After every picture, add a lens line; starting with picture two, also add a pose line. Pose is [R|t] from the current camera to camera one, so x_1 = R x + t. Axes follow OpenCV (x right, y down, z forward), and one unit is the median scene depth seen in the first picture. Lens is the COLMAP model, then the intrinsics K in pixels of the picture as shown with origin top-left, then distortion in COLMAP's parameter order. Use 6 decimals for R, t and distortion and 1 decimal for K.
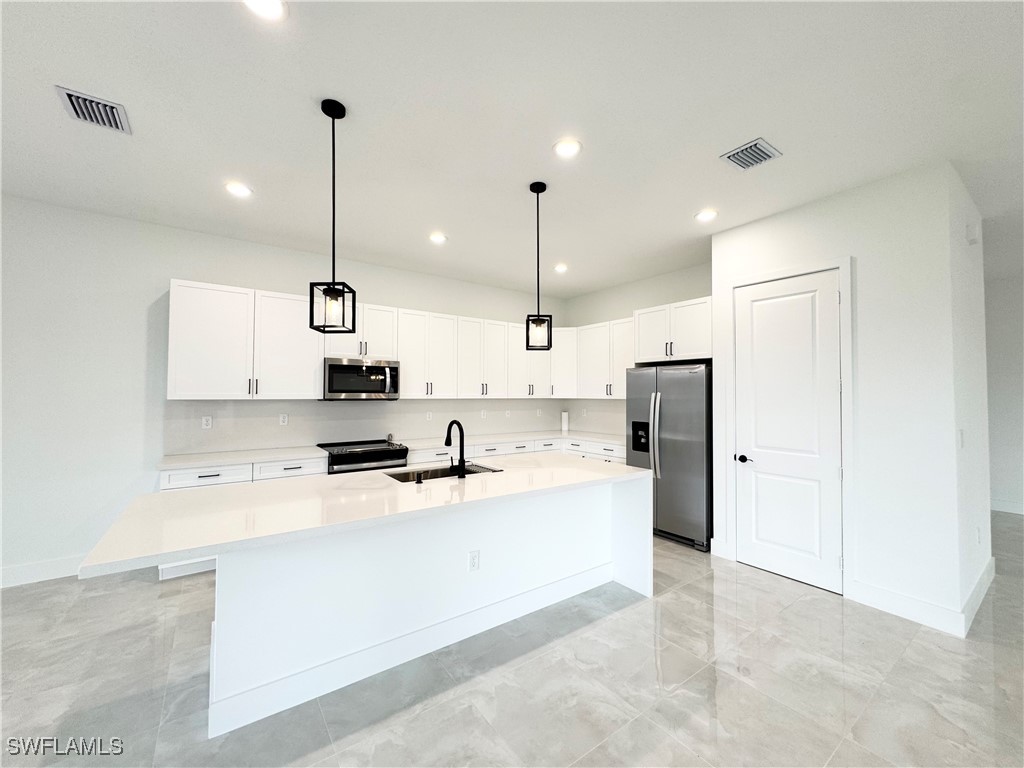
lens RADIAL K [[409.7, 0, 512.6], [0, 409.7, 382.8], [0, 0, 1]] dist [-0.002091, -0.000141]
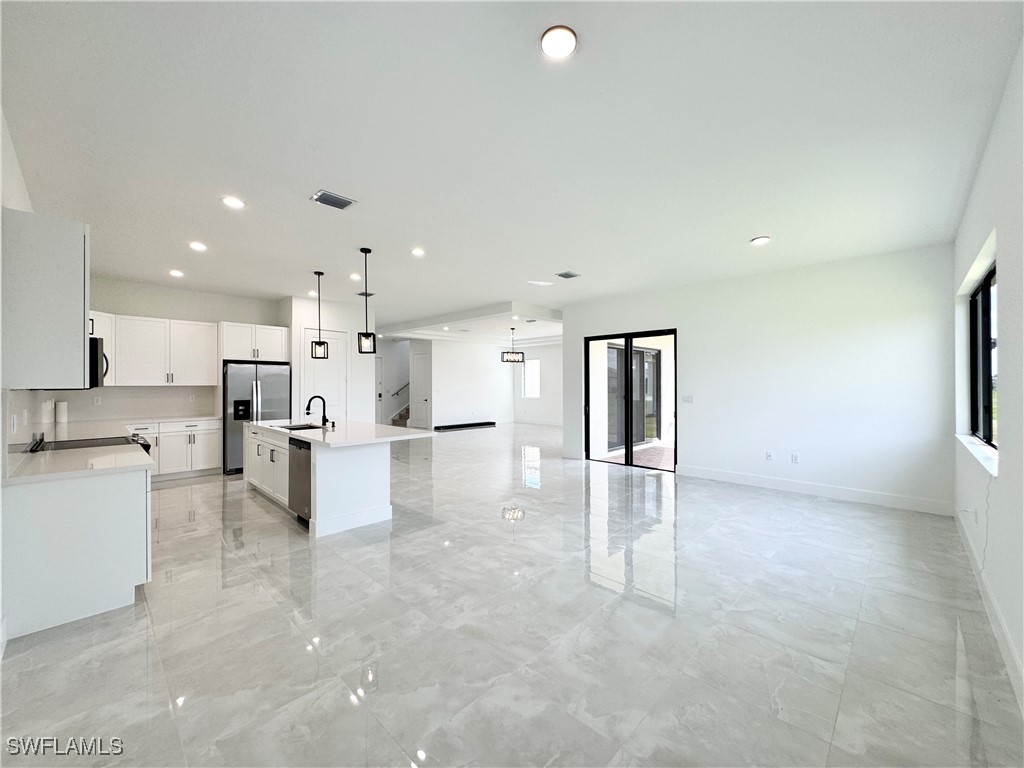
lens RADIAL K [[409.7, 0, 512.6], [0, 409.7, 382.8], [0, 0, 1]] dist [-0.002091, -0.000141]
pose [[-0.174578, -0.001249, 0.984642, -1.436773], [-0.026615, 0.999640, -0.003451, 0.011218], [-0.984283, -0.026809, -0.174549, 0.312603]]
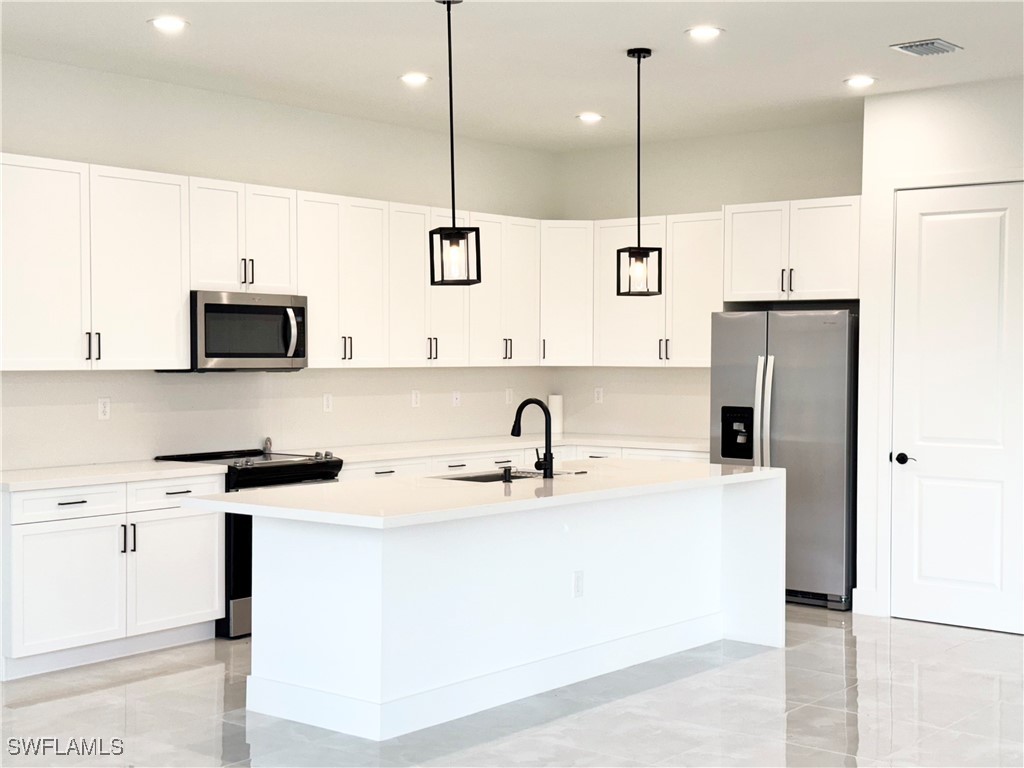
lens RADIAL K [[1431.3, 0, 511.7], [0, 1431.3, 387.9], [0, 0, 1]] dist [0.113580, 0.062202]
pose [[0.965630, -0.006958, 0.259829, -0.552313], [-0.006789, 0.998625, 0.051973, -0.035827], [-0.259833, -0.051951, 0.964255, -0.914422]]
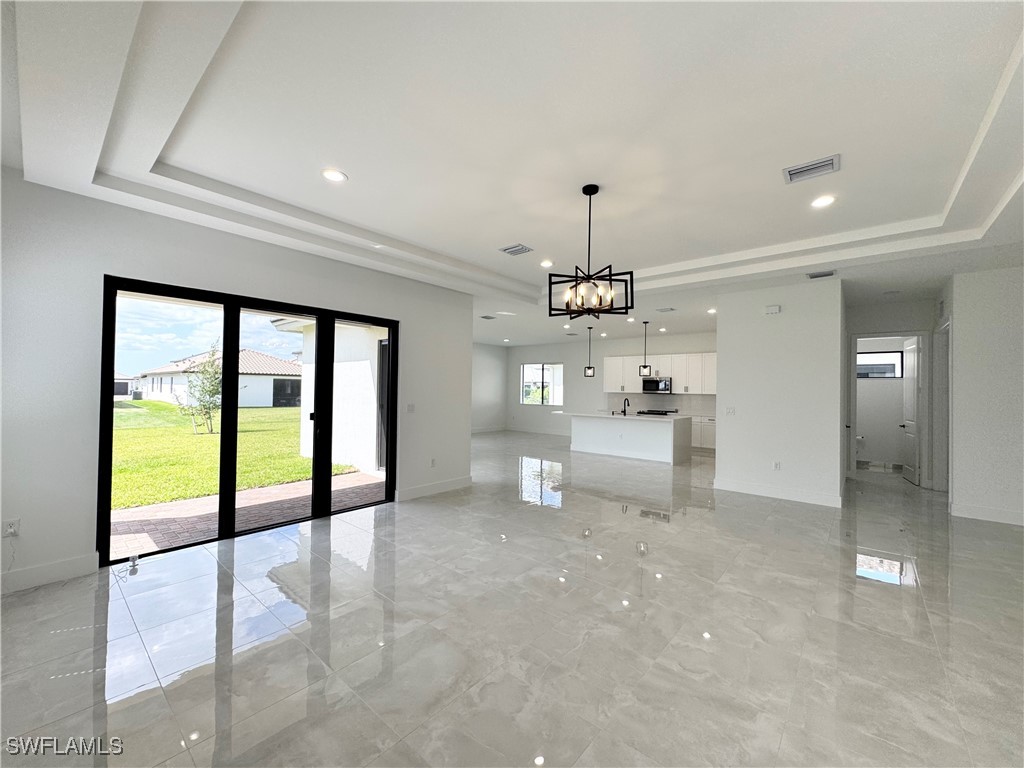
lens RADIAL K [[409.7, 0, 512.6], [0, 409.7, 382.8], [0, 0, 1]] dist [-0.002091, -0.000141]
pose [[0.233107, -0.014770, -0.972339, 1.956686], [0.012637, 0.999846, -0.012158, -0.004984], [0.972369, -0.009454, 0.233258, -0.447553]]
